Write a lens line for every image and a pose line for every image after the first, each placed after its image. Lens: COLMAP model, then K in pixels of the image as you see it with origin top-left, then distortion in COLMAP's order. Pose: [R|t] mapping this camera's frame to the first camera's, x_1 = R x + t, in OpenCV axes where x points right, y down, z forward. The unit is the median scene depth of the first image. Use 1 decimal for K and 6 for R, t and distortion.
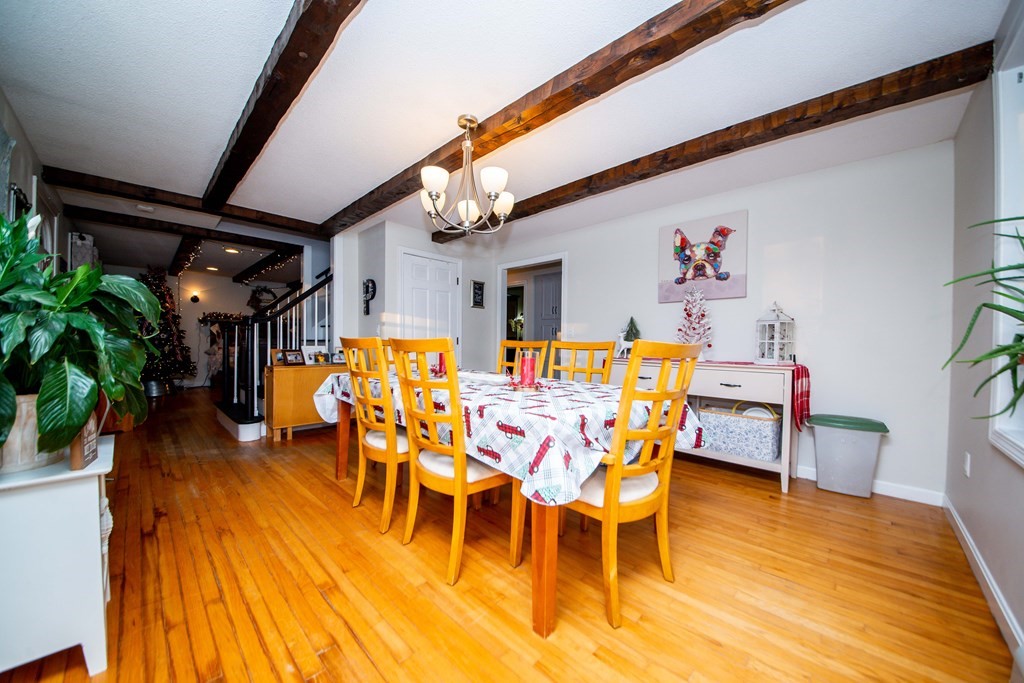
lens RADIAL K [[369.6, 0, 511.0], [0, 369.6, 347.4], [0, 0, 1]] dist [-0.008652, -0.005210]
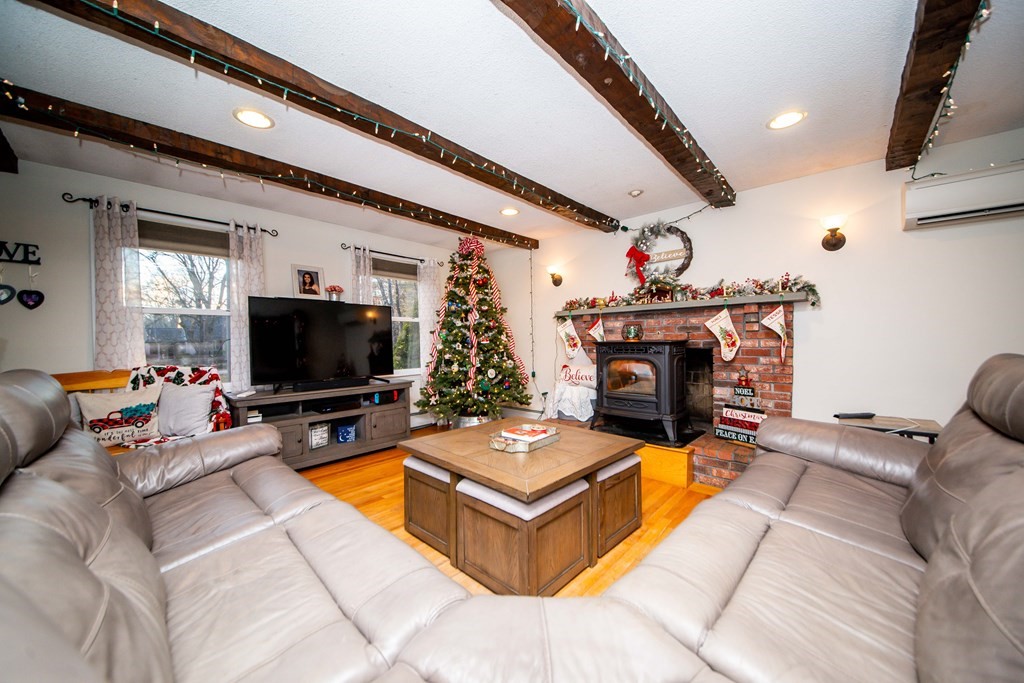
lens RADIAL K [[369.6, 0, 509.6], [0, 369.6, 345.8], [0, 0, 1]] dist [-0.008652, -0.005210]
pose [[0.017120, -0.001295, -0.999853, -0.447038], [-0.004537, 0.999989, -0.001373, -0.042377], [0.999843, 0.004560, 0.017113, 1.432467]]
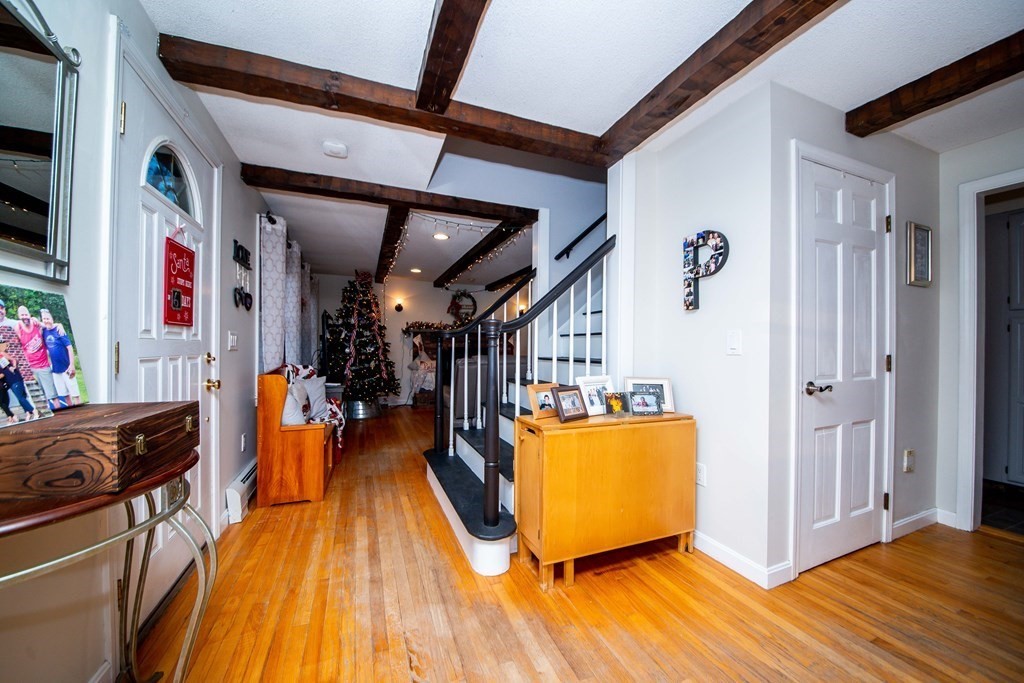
lens RADIAL K [[379.6, 0, 516.3], [0, 379.6, 344.2], [0, 0, 1]] dist [0.003253, -0.000074]
pose [[0.918085, -0.013200, -0.396163, -0.359610], [0.003844, 0.999695, -0.024400, -0.029107], [0.396364, 0.020878, 0.917856, 0.405921]]
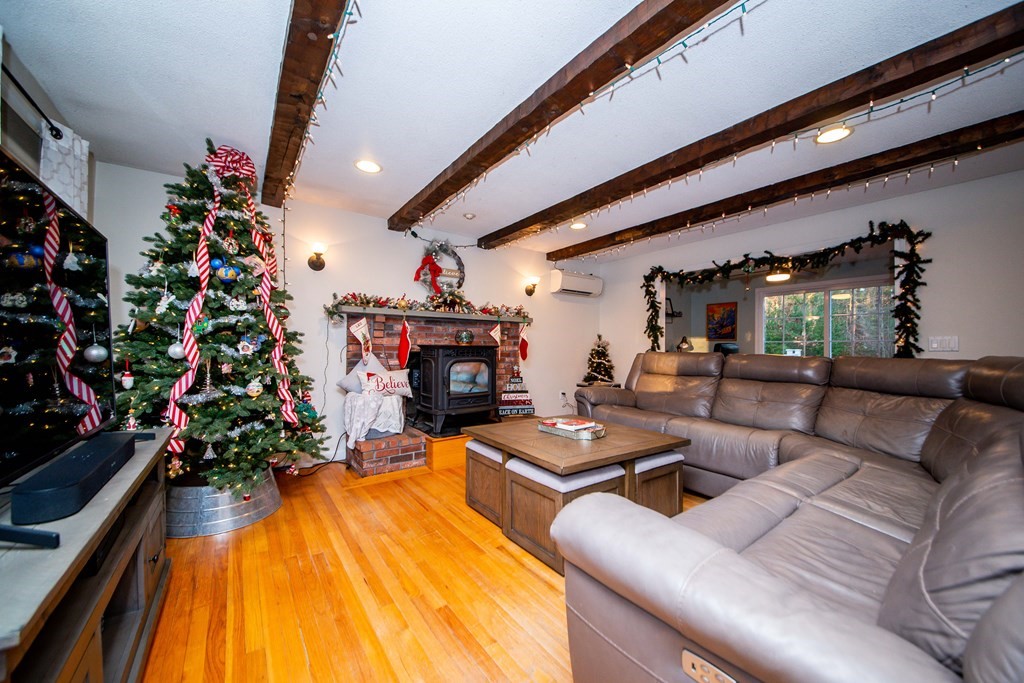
lens RADIAL K [[369.6, 0, 512.1], [0, 369.6, 347.4], [0, 0, 1]] dist [-0.008652, -0.005210]
pose [[0.986836, -0.007380, -0.161553, -0.883292], [0.004290, 0.999801, -0.019473, -0.033791], [0.161664, 0.018524, 0.986672, 0.950061]]
